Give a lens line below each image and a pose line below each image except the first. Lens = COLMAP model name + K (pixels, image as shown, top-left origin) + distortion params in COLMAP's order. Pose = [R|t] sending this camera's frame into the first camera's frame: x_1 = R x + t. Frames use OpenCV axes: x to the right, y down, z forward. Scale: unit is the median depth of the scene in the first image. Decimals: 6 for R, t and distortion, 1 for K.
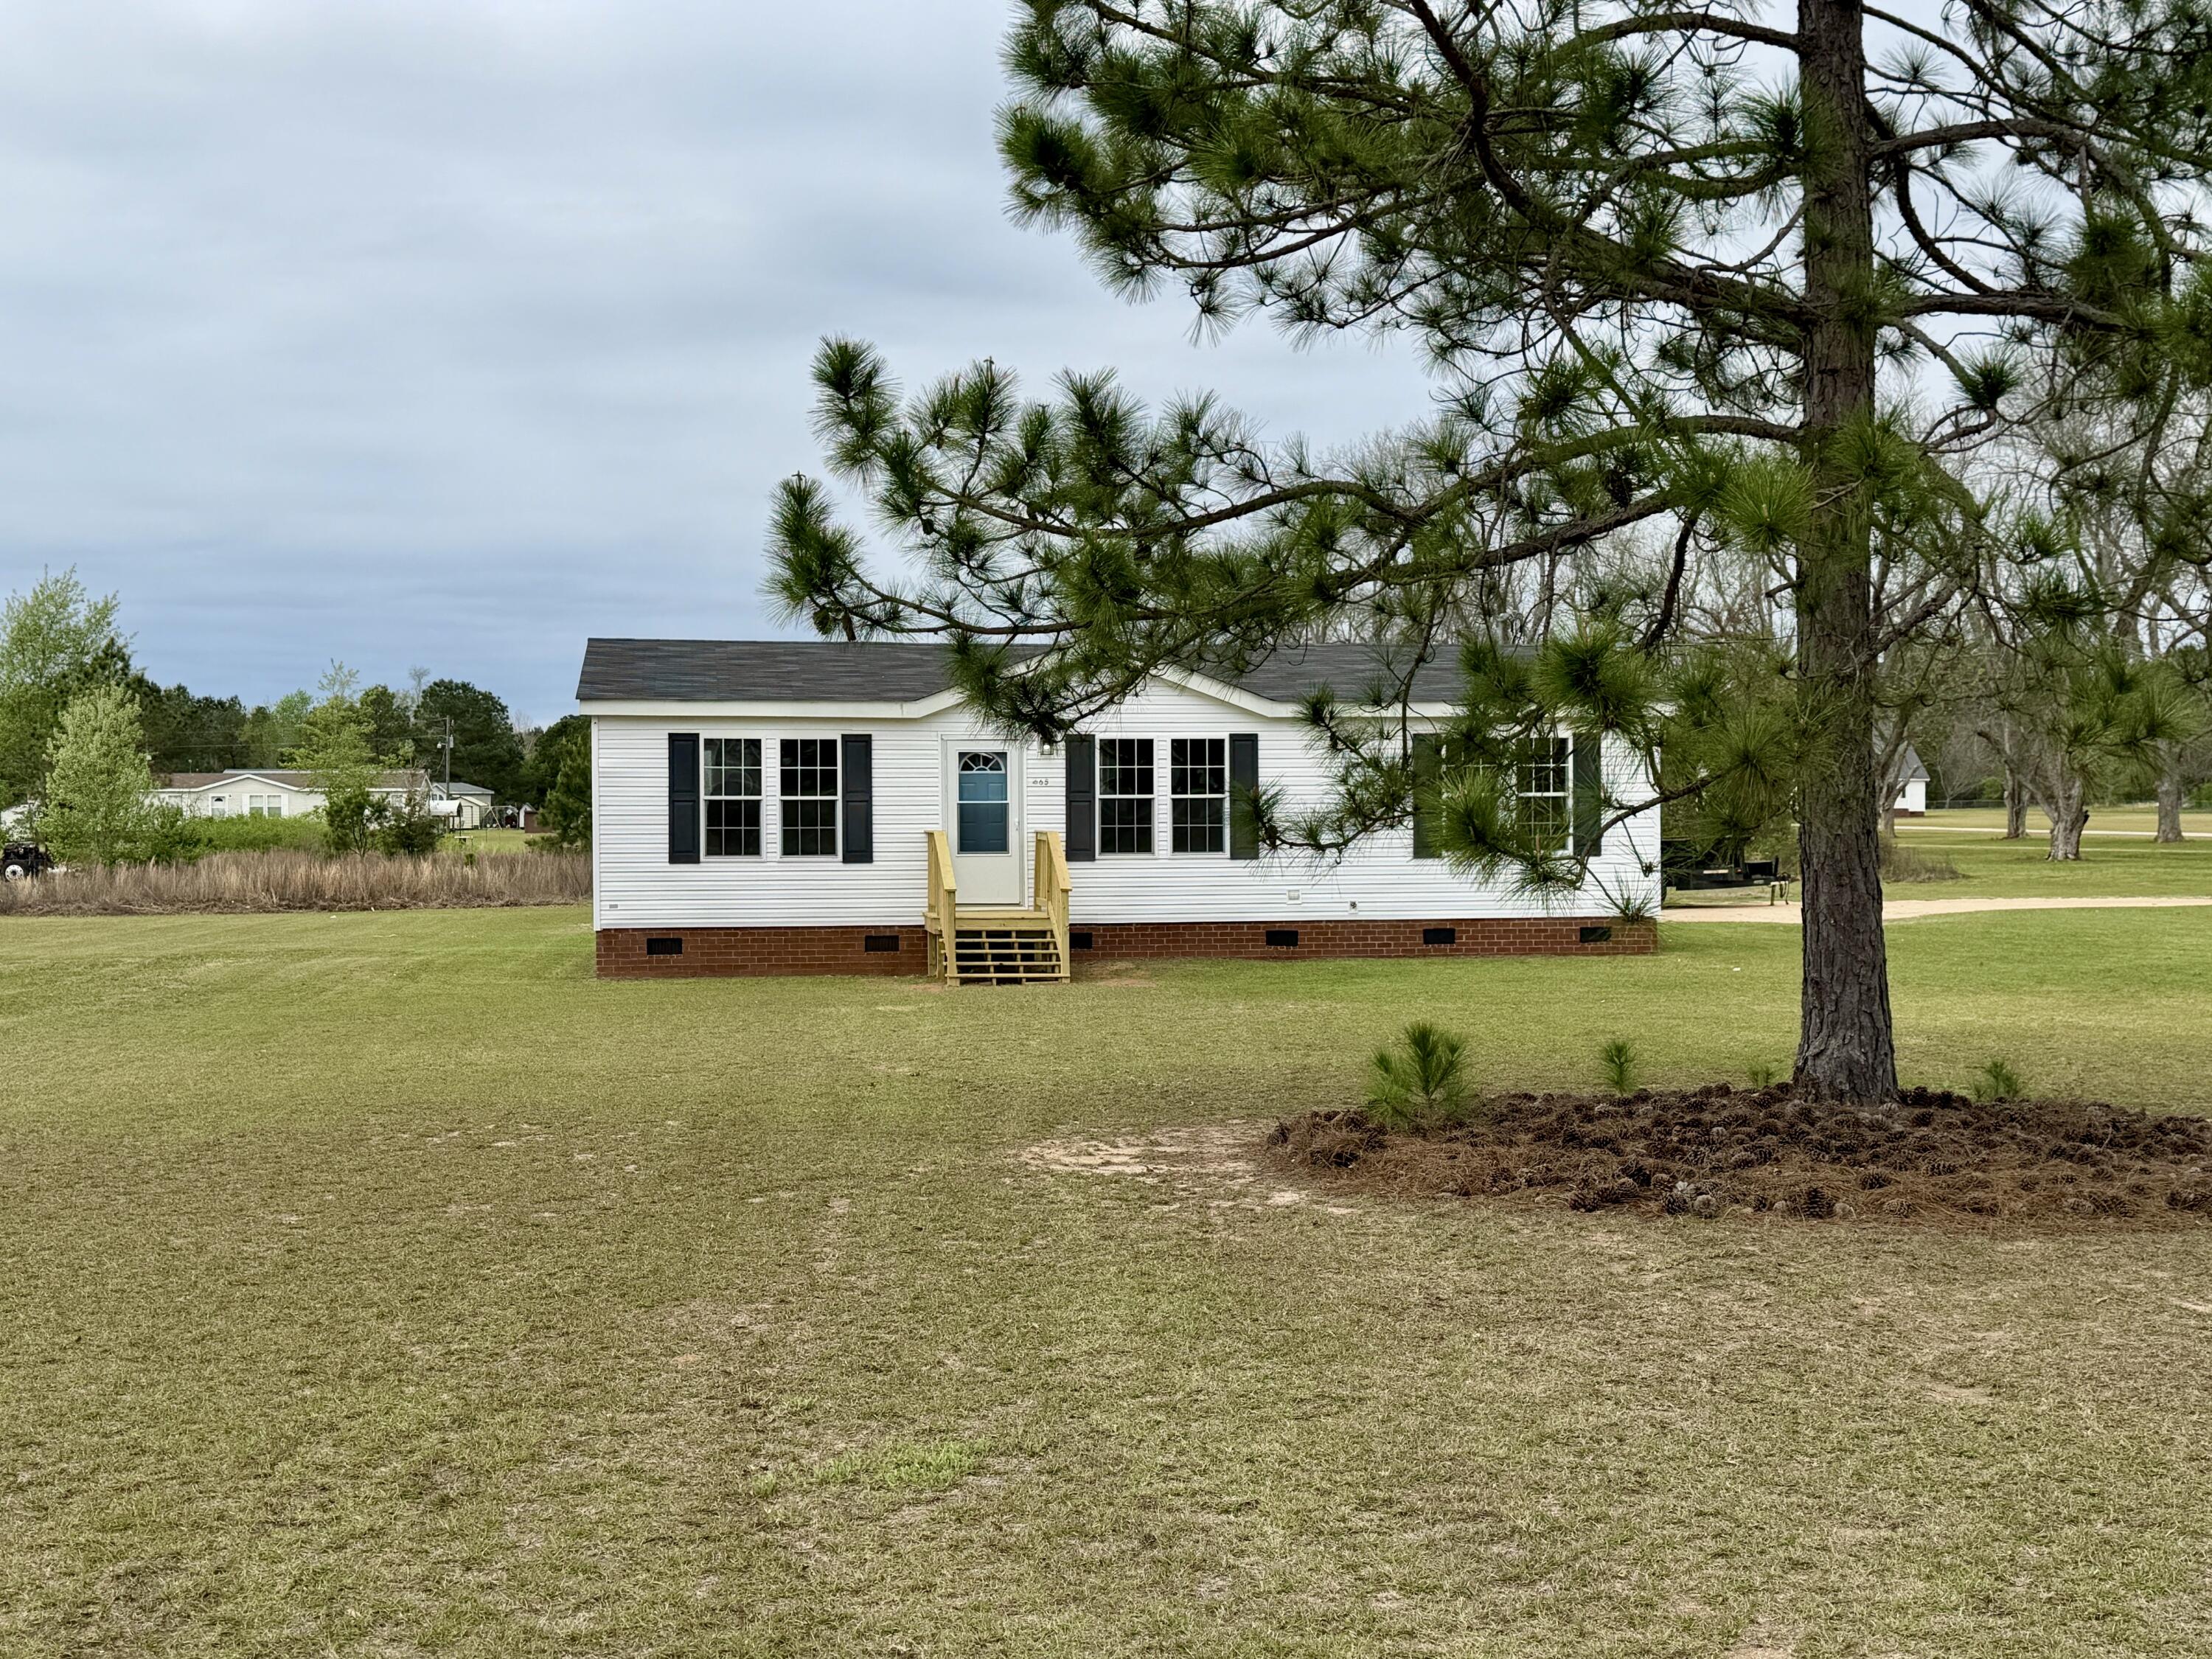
lens RADIAL K [[2640.2, 0, 1106.0], [0, 2640.2, 830.0], [0, 0, 1]] dist [-0.004147, -0.000491]
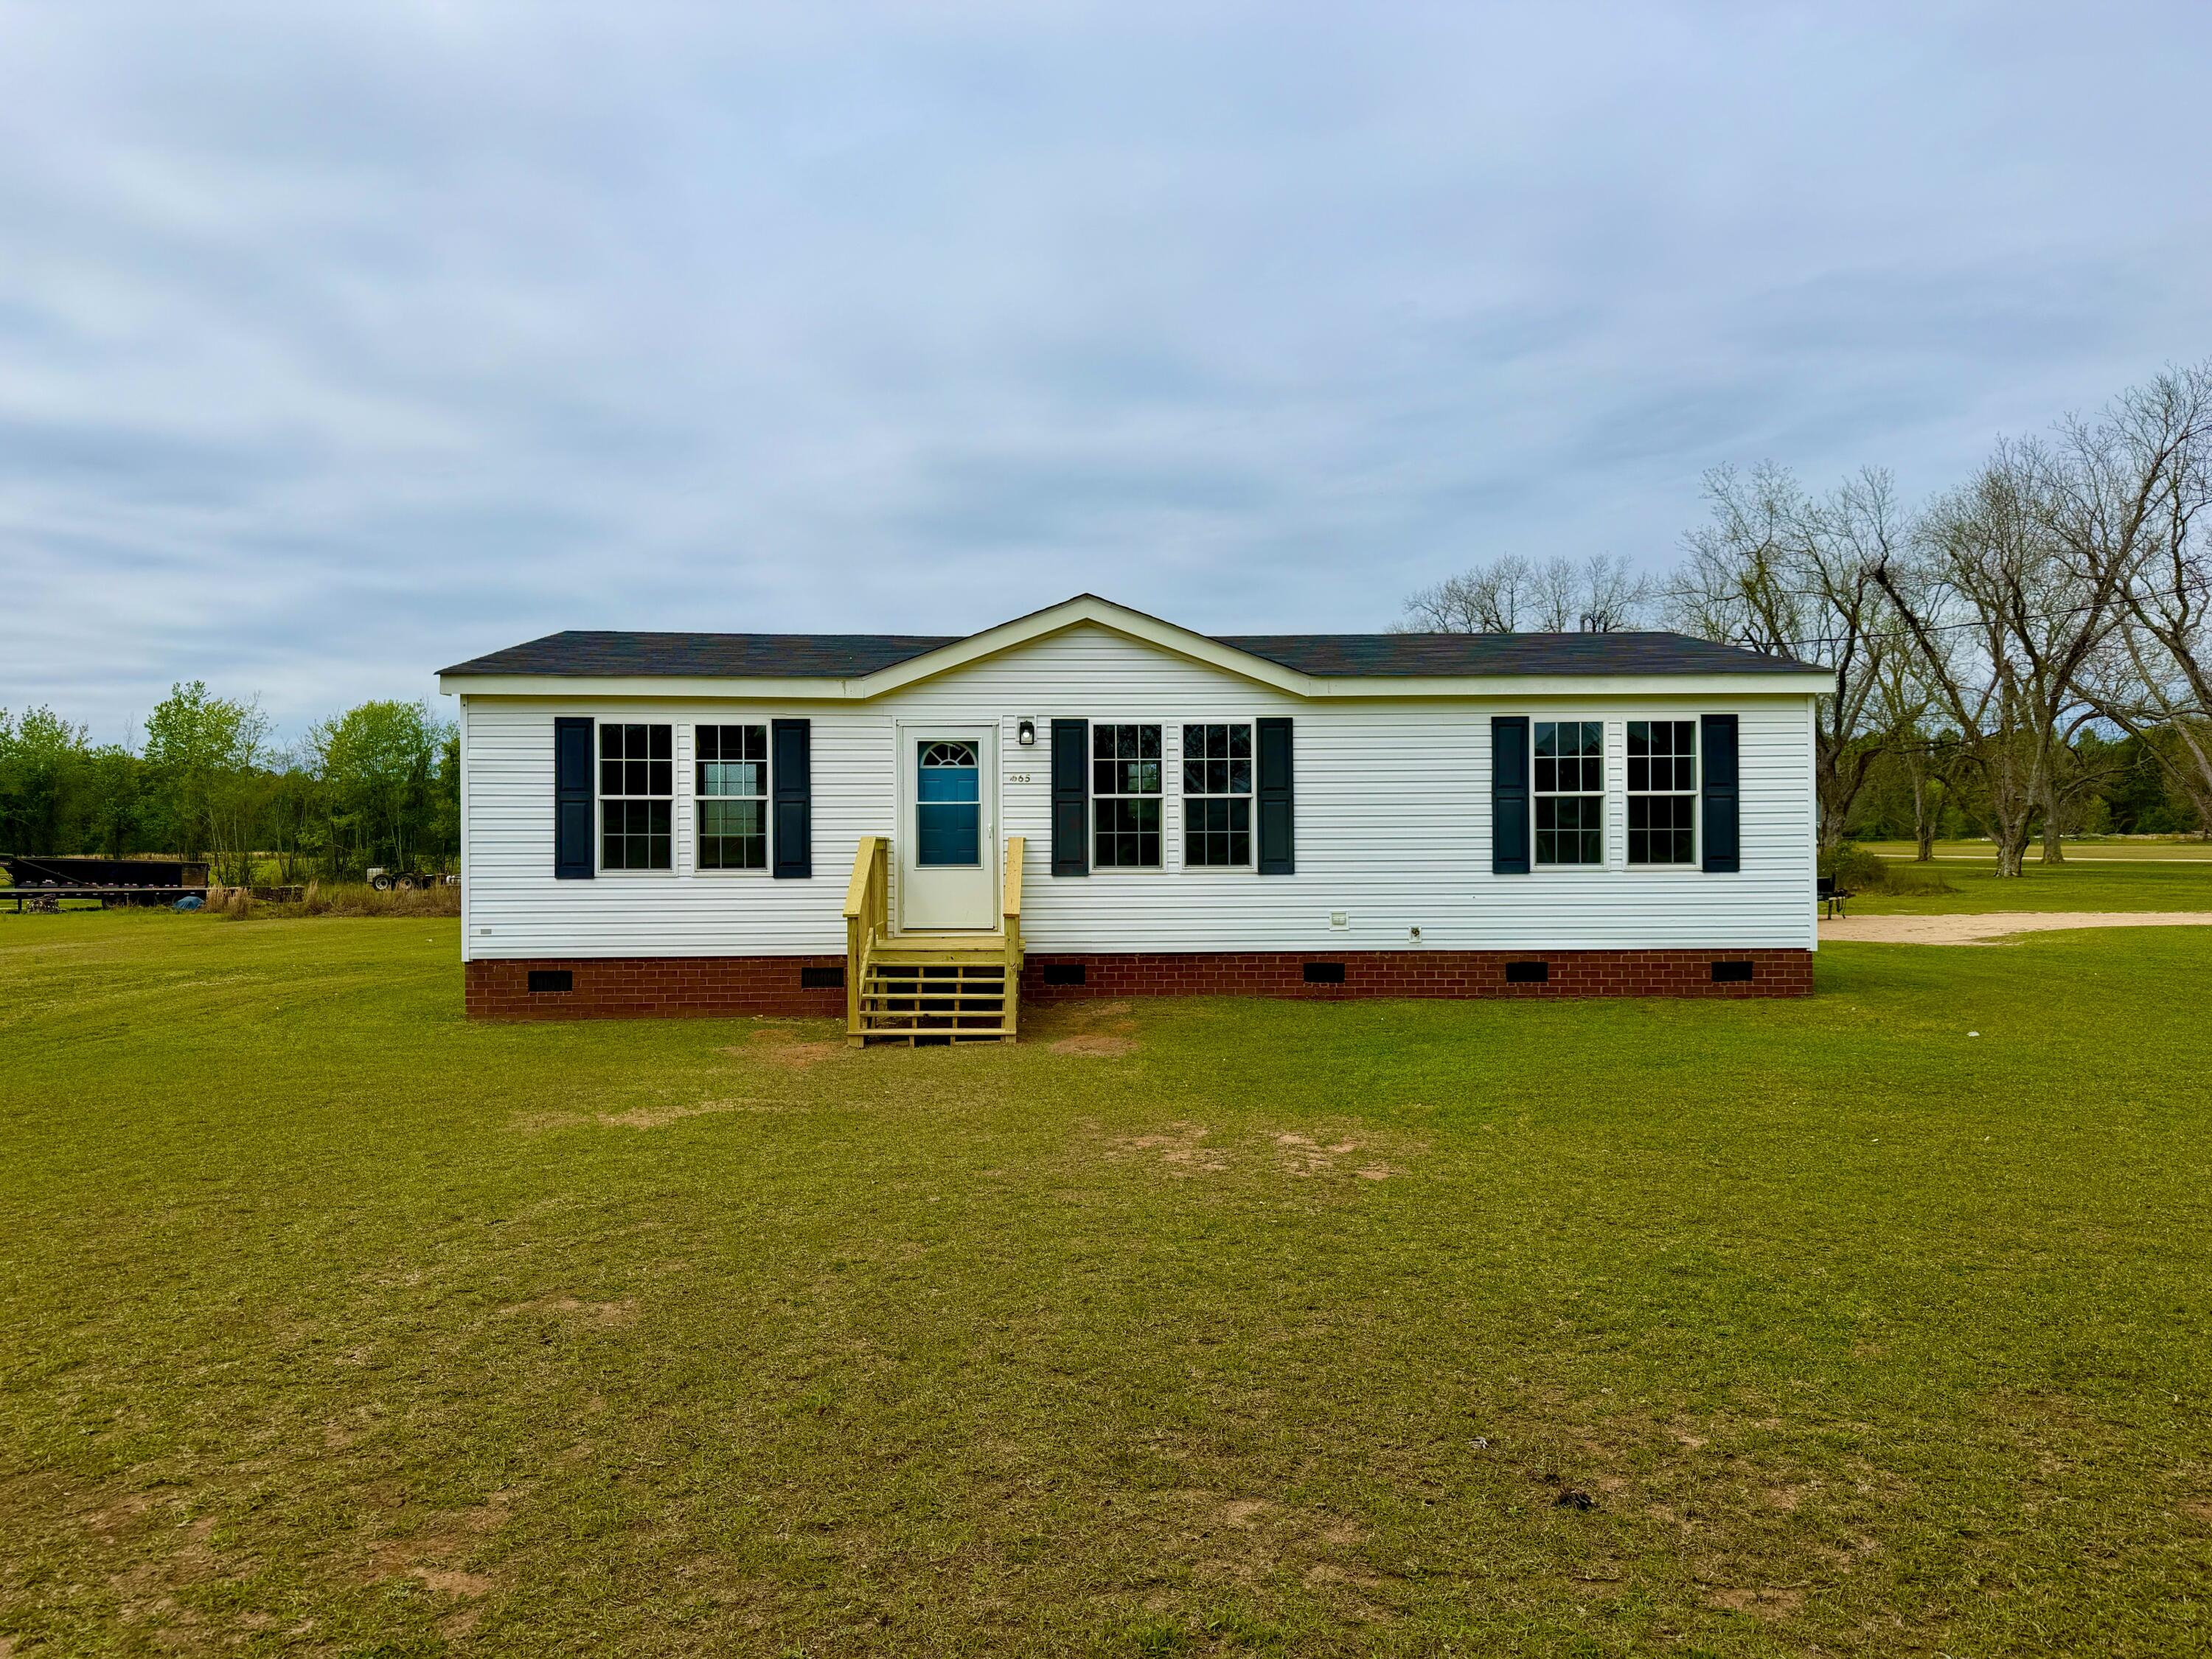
lens RADIAL K [[1547.4, 0, 1106.3], [0, 1547.4, 827.4], [0, 0, 1]] dist [0.001991, -0.000431]
pose [[0.993310, -0.002688, -0.115445, 0.056183], [0.000321, 0.999789, -0.020525, 0.006540], [0.115476, 0.020351, 0.993102, 0.532048]]
